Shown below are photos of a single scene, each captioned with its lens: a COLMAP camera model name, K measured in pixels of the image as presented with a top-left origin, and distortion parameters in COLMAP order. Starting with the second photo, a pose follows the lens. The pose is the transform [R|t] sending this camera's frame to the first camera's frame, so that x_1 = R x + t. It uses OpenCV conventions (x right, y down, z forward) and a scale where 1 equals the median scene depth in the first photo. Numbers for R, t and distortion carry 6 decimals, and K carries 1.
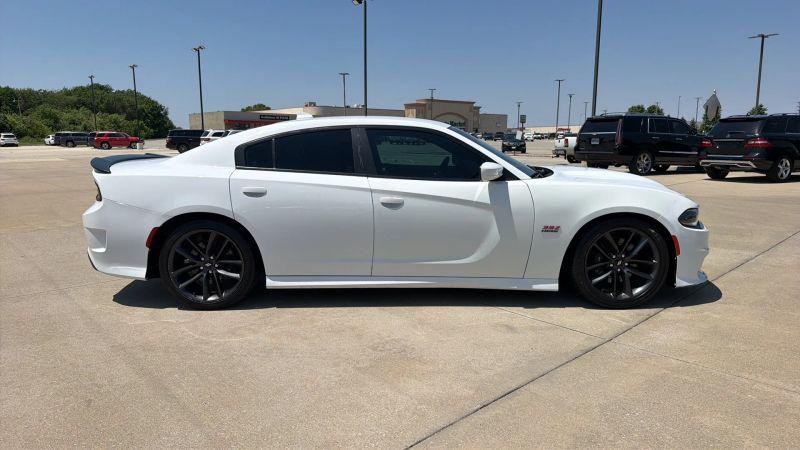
lens RADIAL K [[536.9, 0, 389.8], [0, 536.9, 226.1], [0, 0, 1]] dist [0.067046, -0.086539]
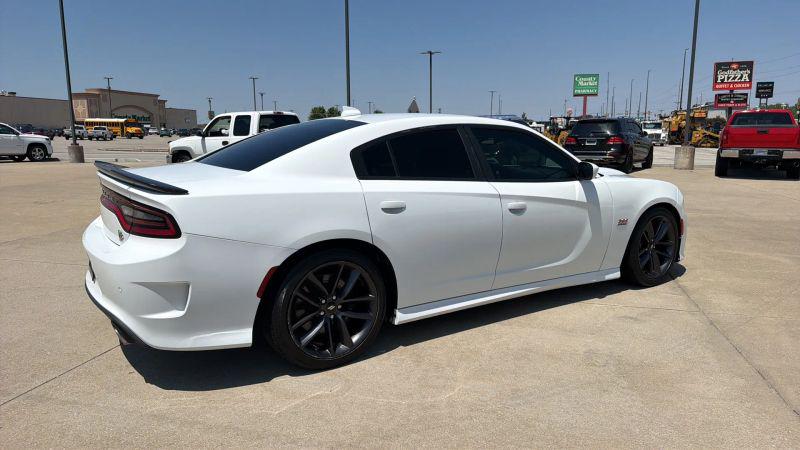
lens RADIAL K [[536.9, 0, 401.1], [0, 536.9, 225.5], [0, 0, 1]] dist [0.067046, -0.086539]
pose [[0.835389, -0.087254, 0.542690, -0.651943], [0.085205, 0.995942, 0.028968, -0.056095], [-0.543016, 0.022040, 0.839433, 0.317189]]
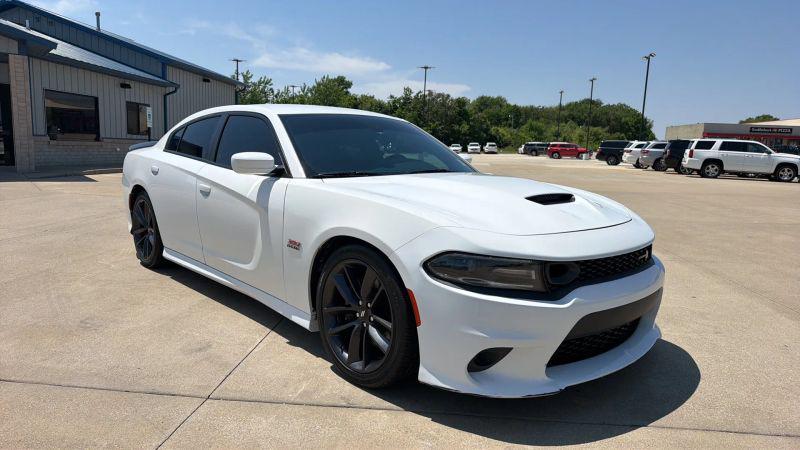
lens RADIAL K [[536.9, 0, 391.6], [0, 536.9, 231.0], [0, 0, 1]] dist [0.067046, -0.086539]
pose [[0.664253, 0.140958, -0.734097, 0.912504], [-0.152444, 0.986966, 0.051572, -0.070788], [0.731798, 0.077652, 0.677083, 0.577668]]
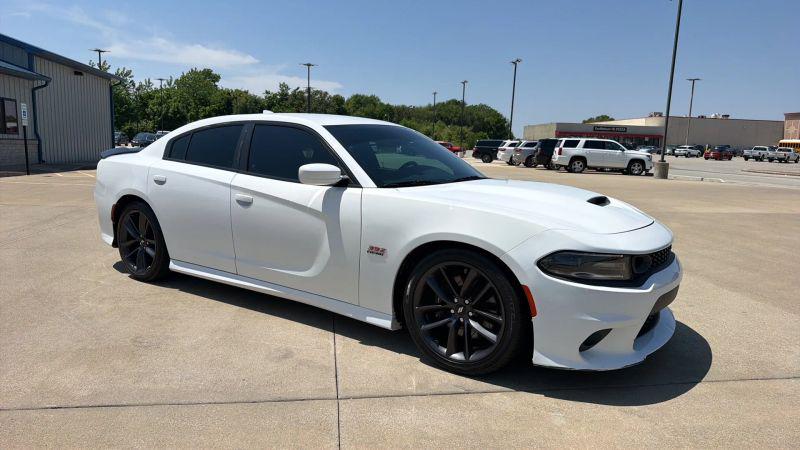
lens RADIAL K [[536.9, 0, 392.1], [0, 536.9, 230.7], [0, 0, 1]] dist [0.067046, -0.086539]
pose [[0.818835, 0.115316, -0.562327, 0.744600], [-0.122928, 0.992114, 0.024450, -0.045002], [0.560712, 0.049105, 0.826554, 0.343229]]
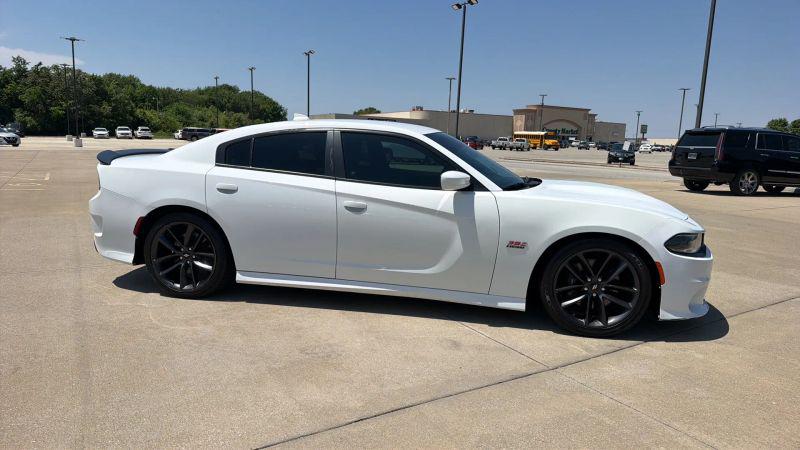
lens RADIAL K [[536.9, 0, 393.8], [0, 536.9, 226.1], [0, 0, 1]] dist [0.067046, -0.086539]
pose [[0.980918, 0.065678, -0.182993, 0.250935], [-0.067156, 0.997741, -0.001884, -0.010741], [0.182456, 0.014137, 0.983112, 0.033716]]
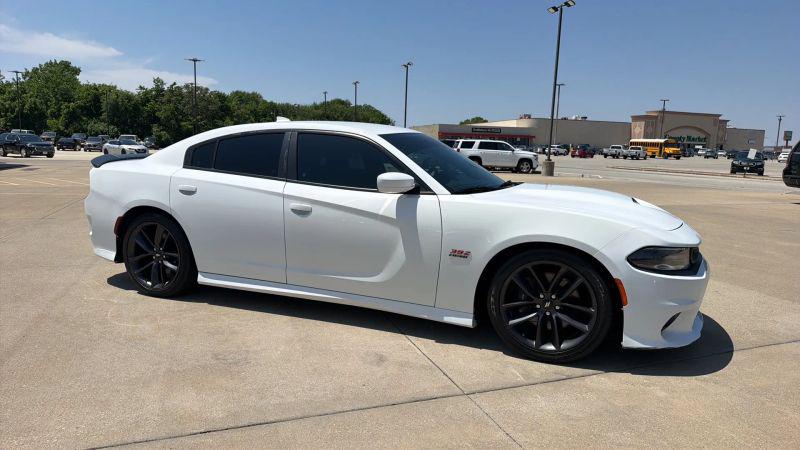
lens RADIAL K [[536.9, 0, 393.9], [0, 536.9, 225.8], [0, 0, 1]] dist [0.067046, -0.086539]
pose [[0.923728, 0.081724, -0.374228, 0.504017], [-0.090422, 0.995887, -0.005712, -0.023549], [0.372222, 0.039115, 0.927319, 0.165616]]
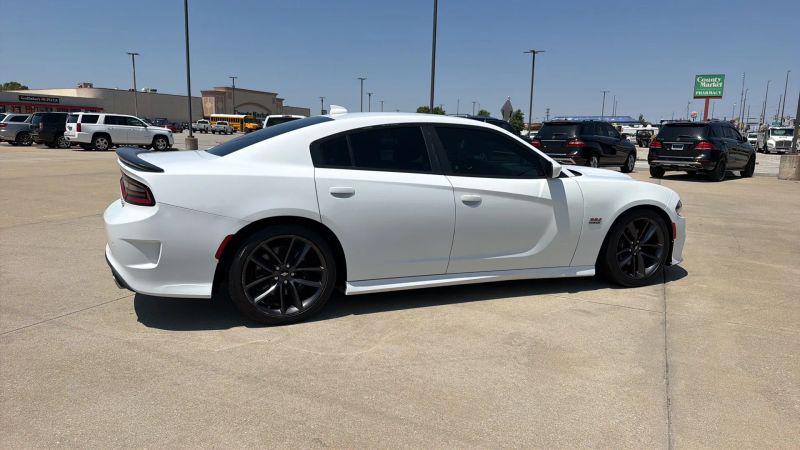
lens RADIAL K [[536.9, 0, 398.8], [0, 536.9, 222.4], [0, 0, 1]] dist [0.067046, -0.086539]
pose [[0.926697, -0.035738, 0.374107, -0.491377], [0.033507, 0.999361, 0.012468, -0.019027], [-0.374313, 0.000981, 0.927302, 0.103097]]
